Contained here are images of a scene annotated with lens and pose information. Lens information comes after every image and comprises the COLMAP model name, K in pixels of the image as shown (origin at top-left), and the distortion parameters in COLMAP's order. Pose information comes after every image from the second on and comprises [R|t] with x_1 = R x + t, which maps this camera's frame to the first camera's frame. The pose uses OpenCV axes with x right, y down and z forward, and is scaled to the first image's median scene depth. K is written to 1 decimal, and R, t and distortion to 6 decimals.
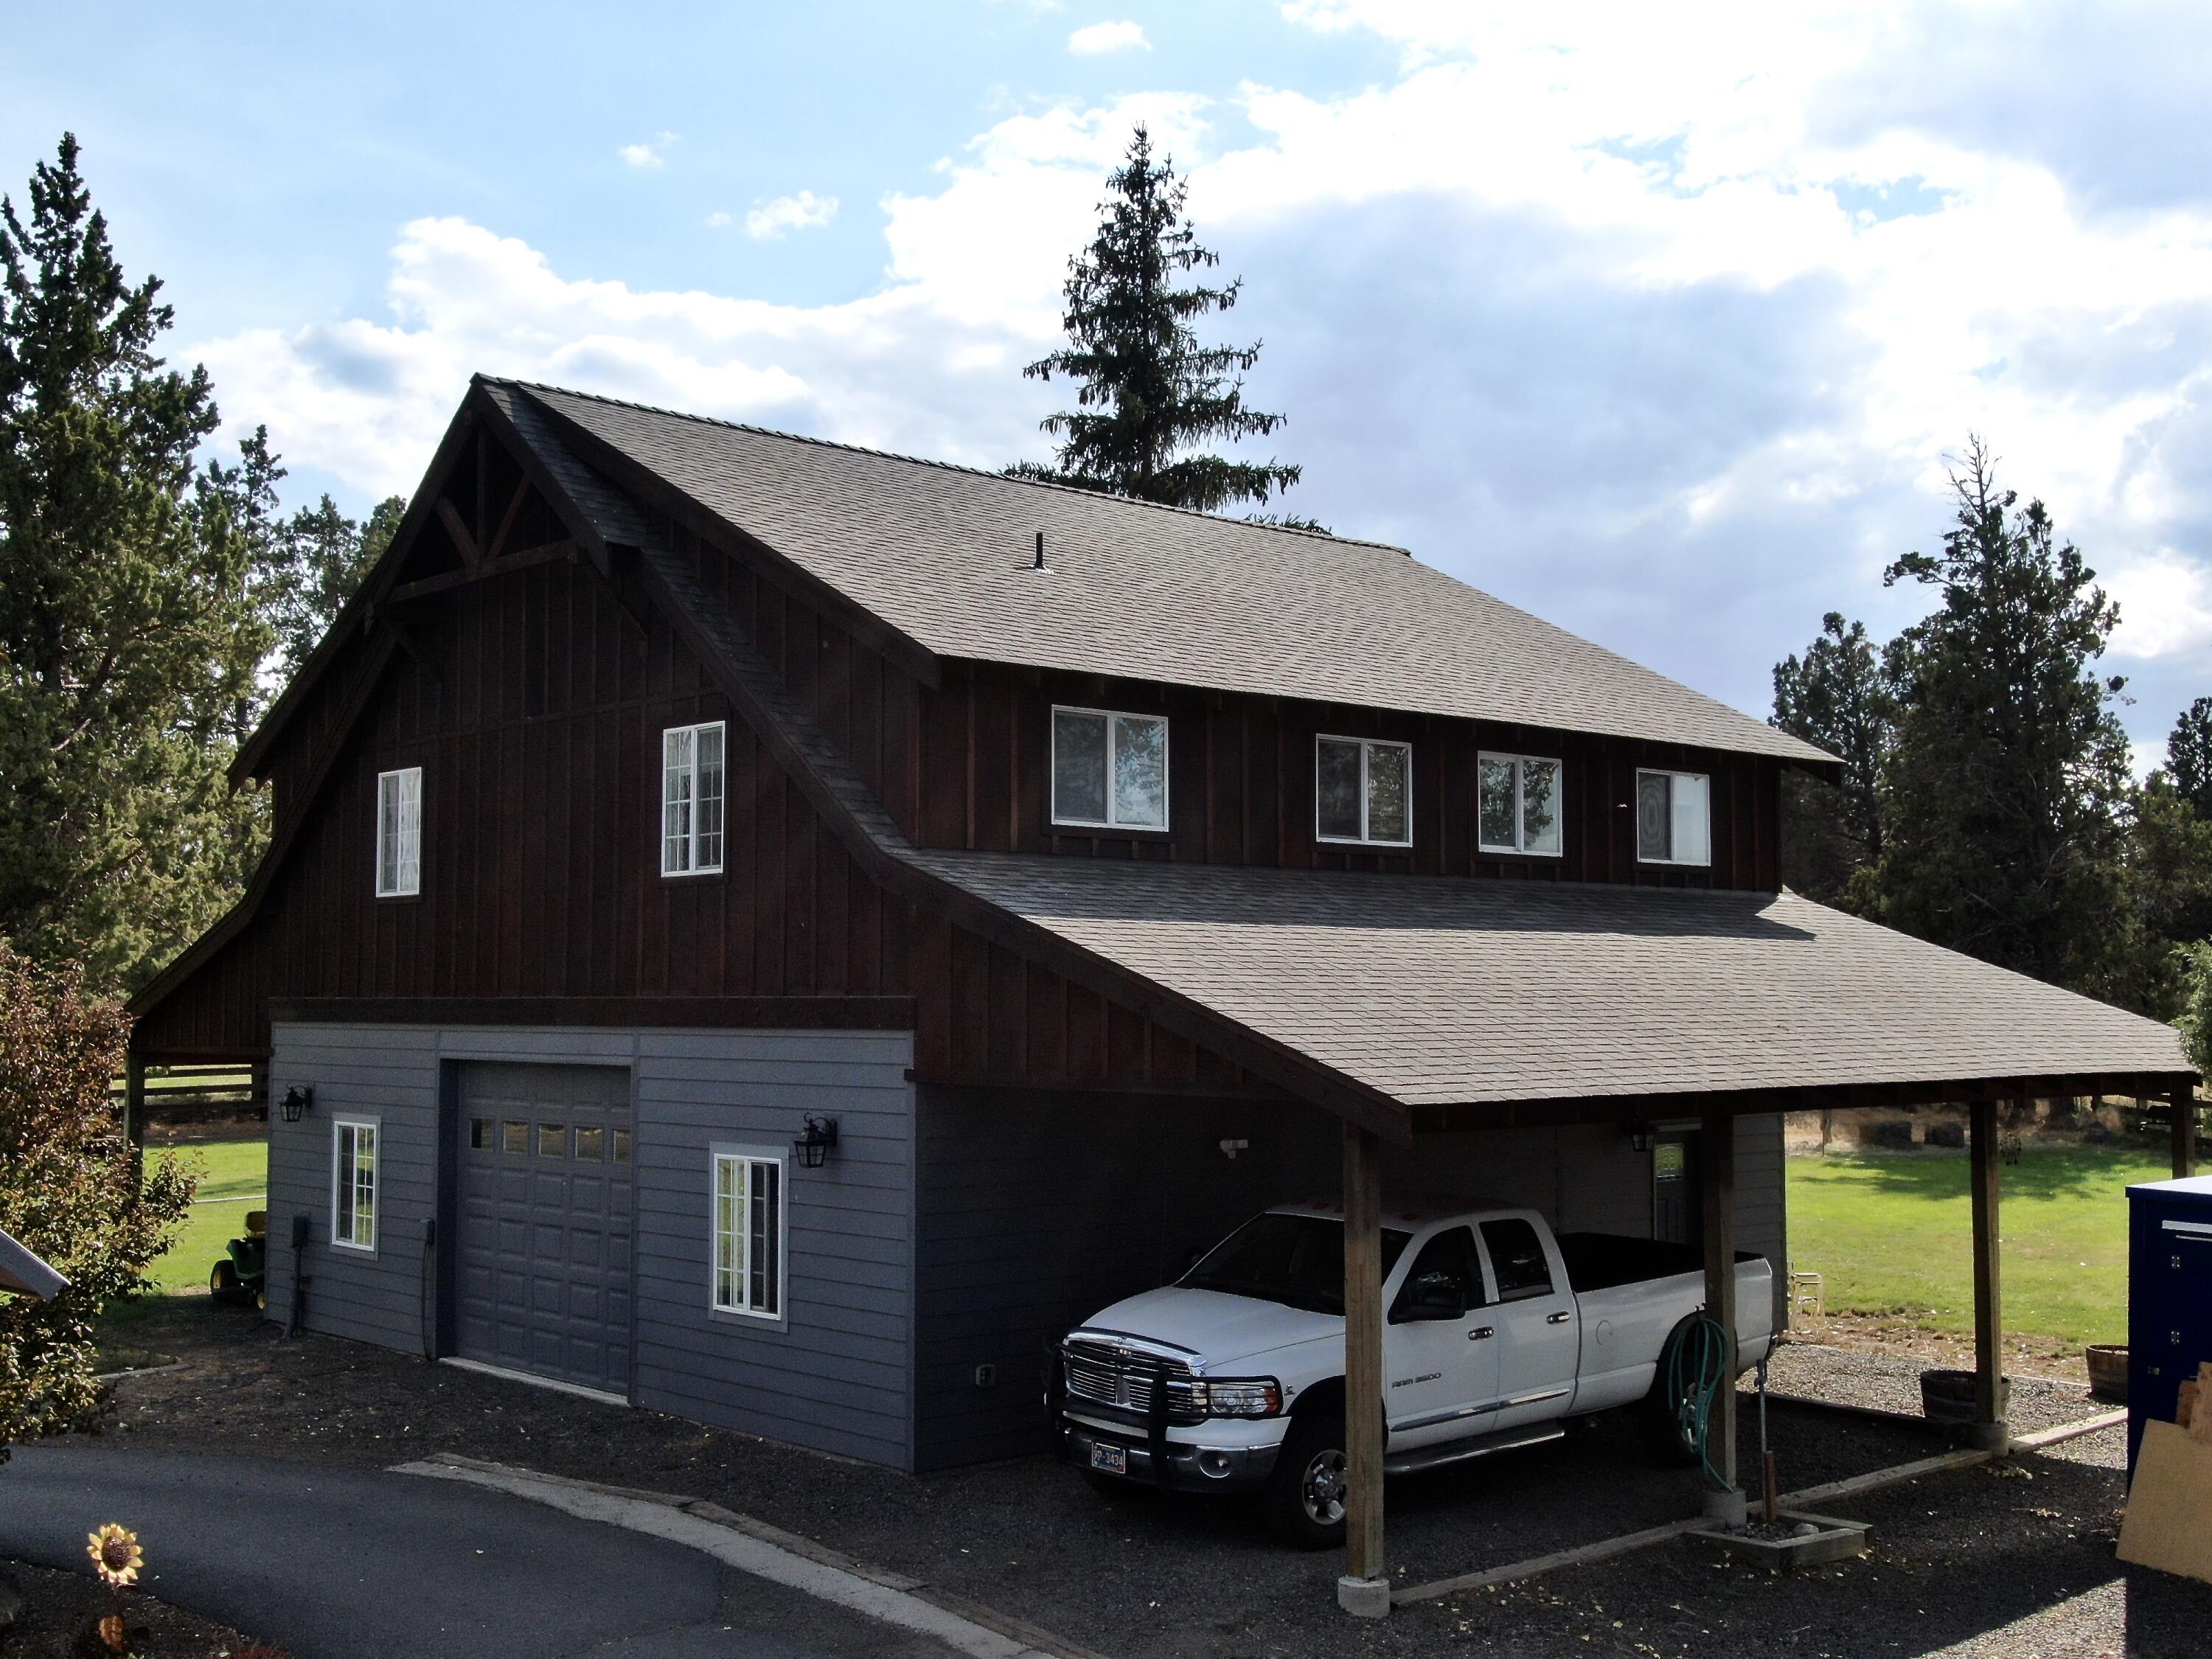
lens RADIAL K [[2467.0, 0, 1106.0], [0, 2467.0, 830.7], [0, 0, 1]] dist [0.004812, 0.014423]
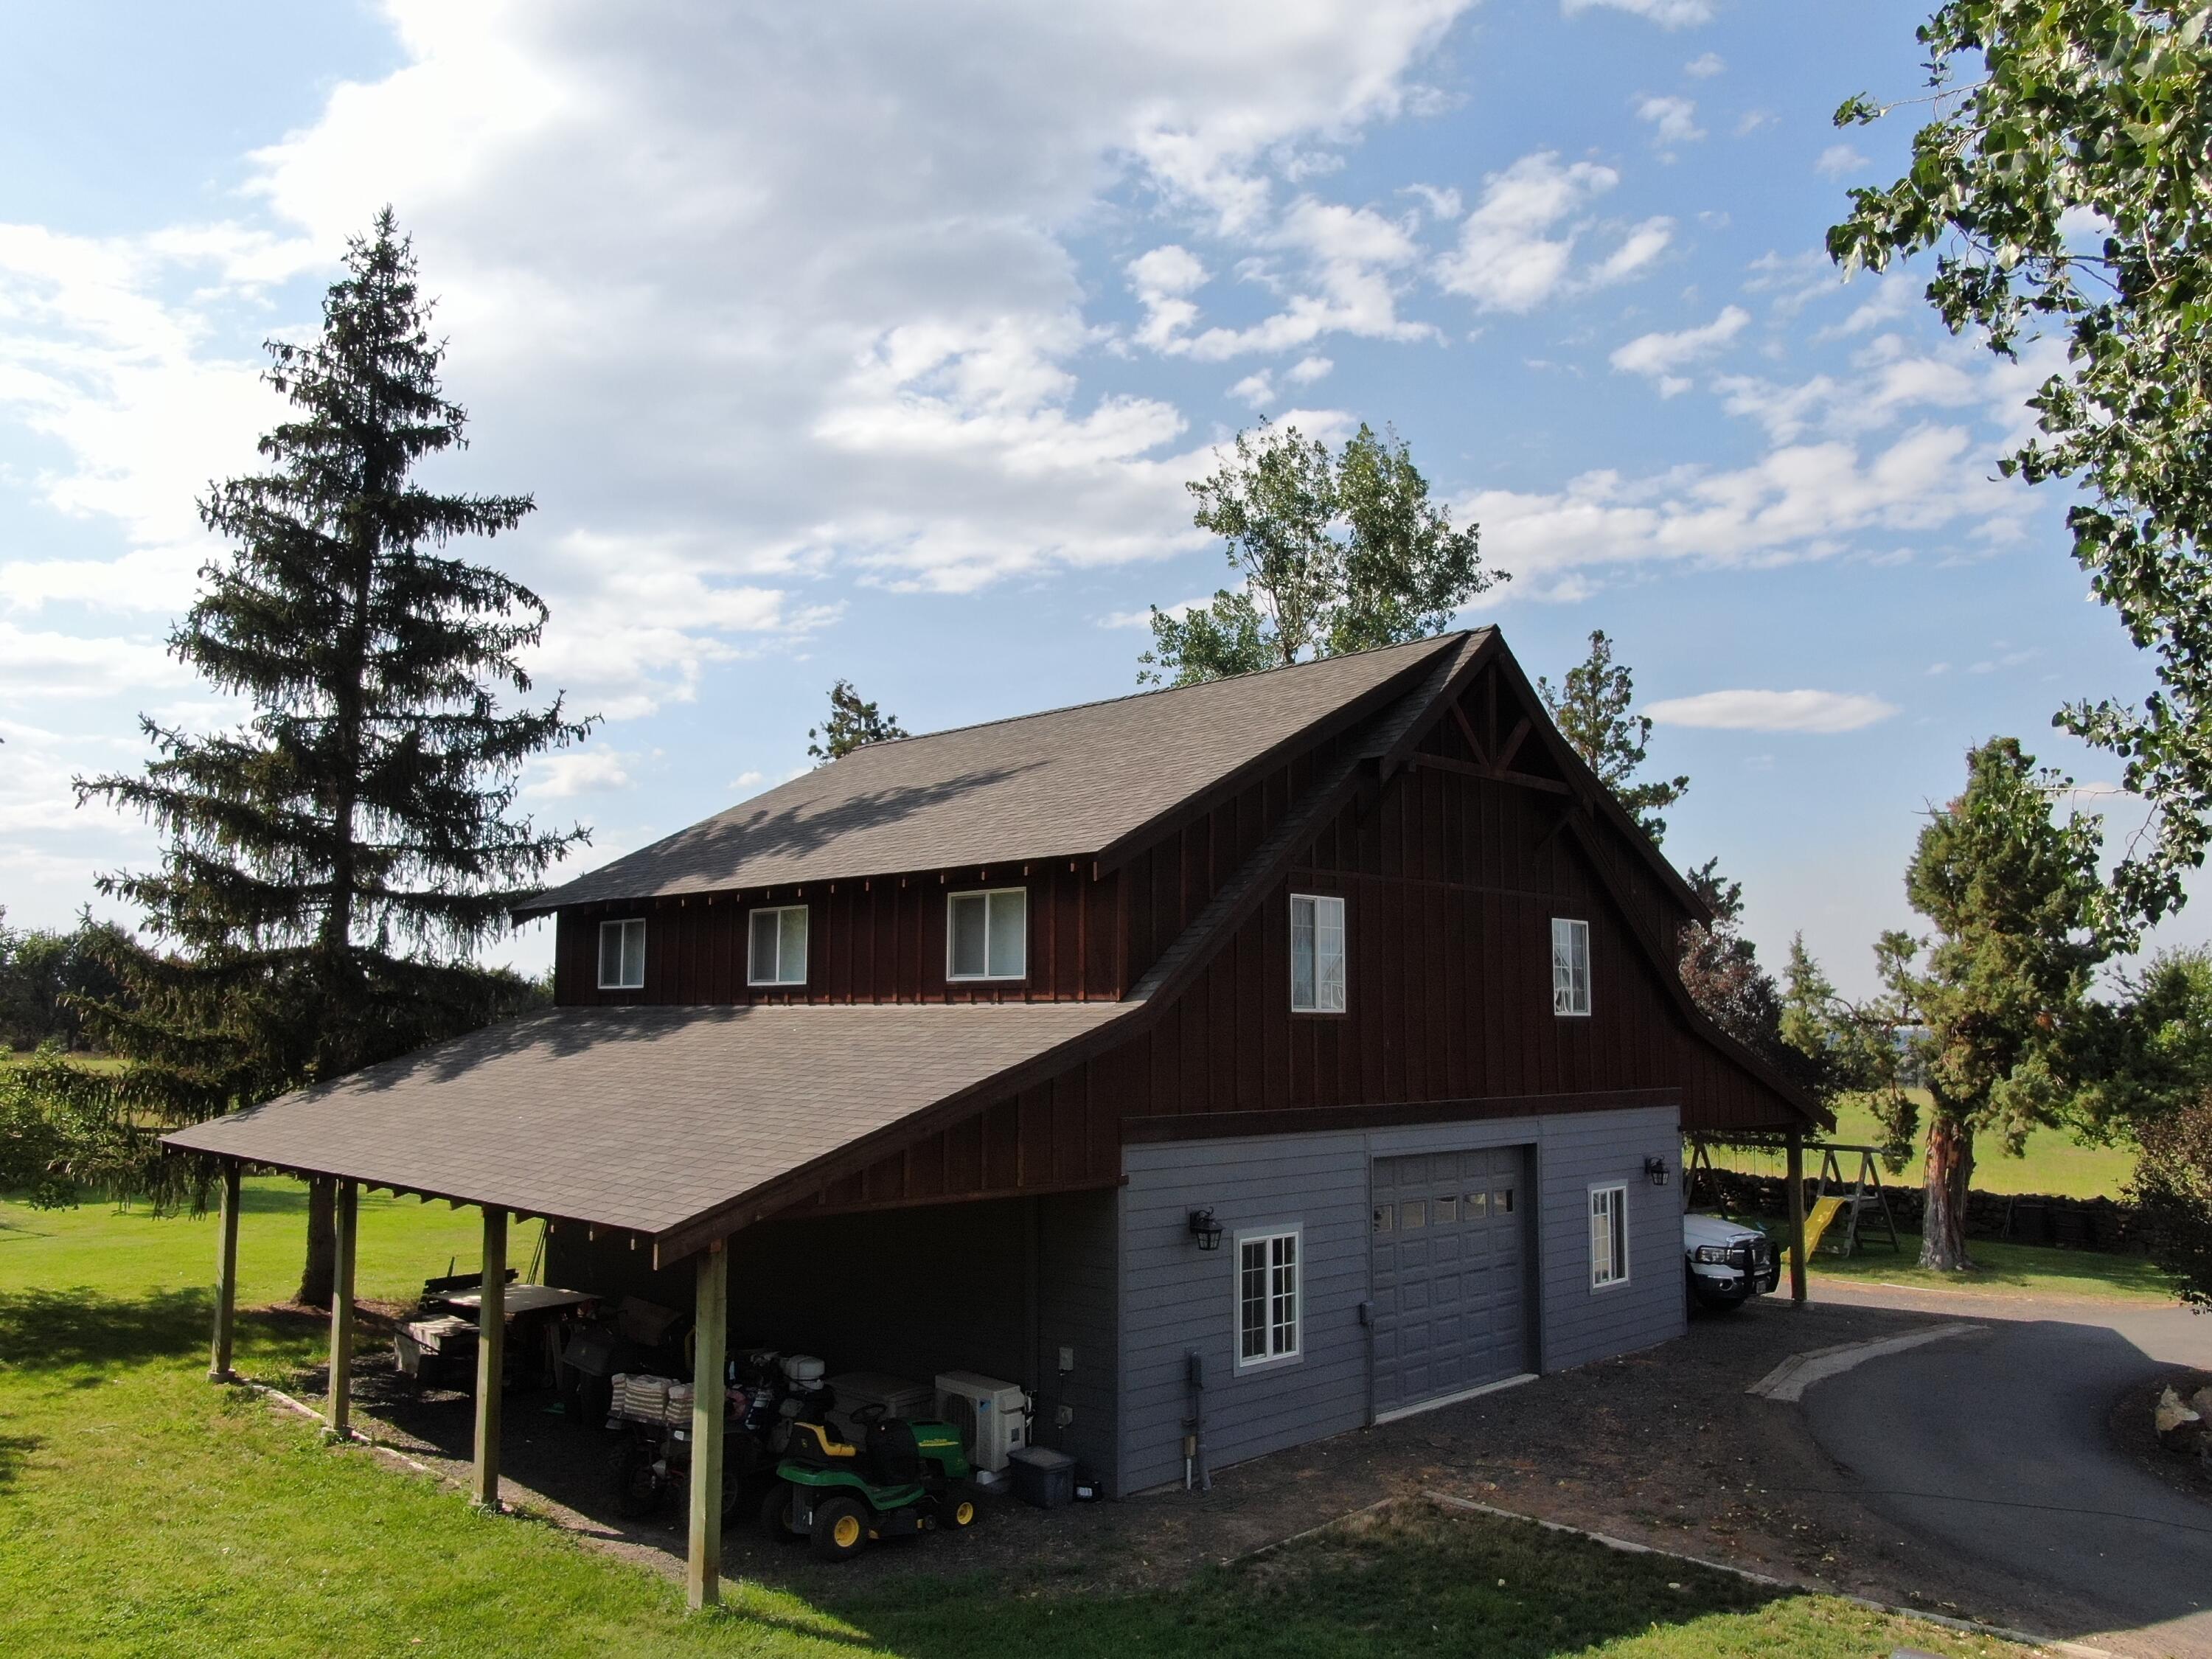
lens RADIAL K [[1623.8, 0, 1108.3], [0, 1623.8, 838.8], [0, 0, 1]] dist [-0.005040, 0.002230]
pose [[-0.027175, 0.107396, 0.993845, -1.141628], [-0.072569, 0.991377, -0.109113, 0.038947], [-0.996993, -0.075087, -0.019147, 1.259461]]
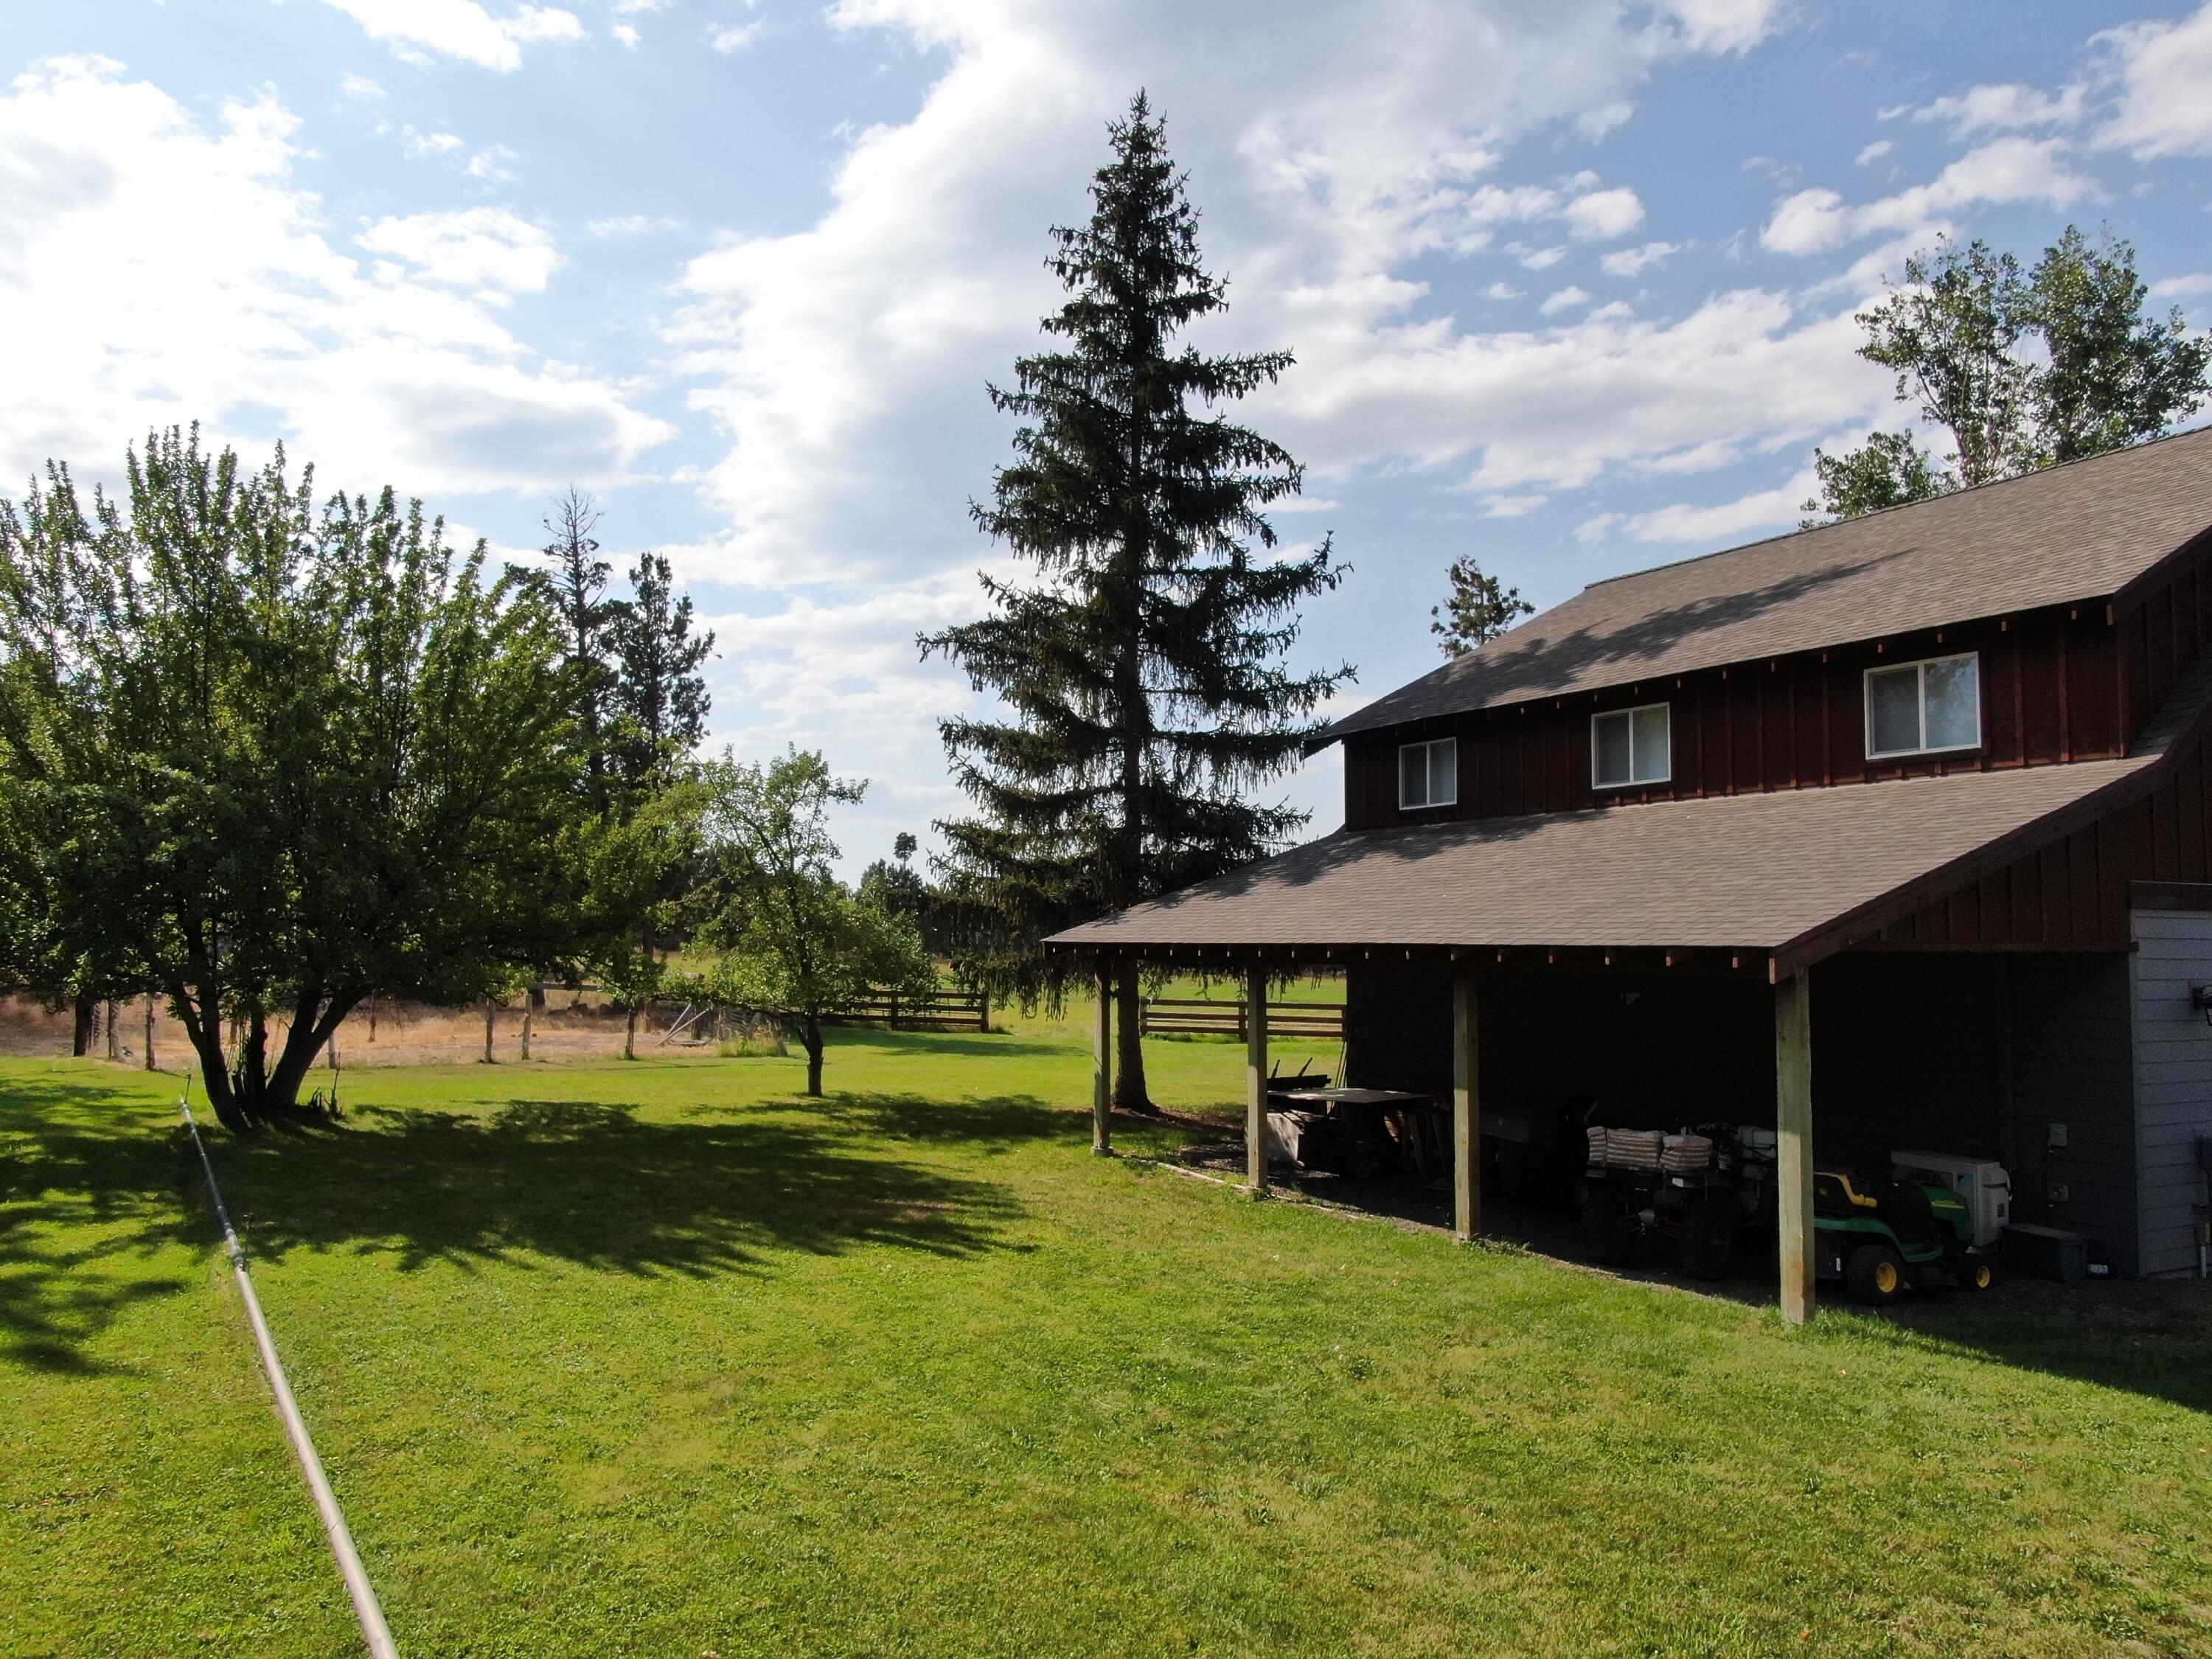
lens RADIAL K [[1587.4, 0, 1102.6], [0, 1587.4, 843.3], [0, 0, 1]] dist [0.002404, 0.000414]
pose [[0.247301, 0.062597, 0.966914, -1.160507], [-0.071686, 0.996358, -0.046169, 0.128186], [-0.966283, -0.057897, 0.250888, 1.478354]]
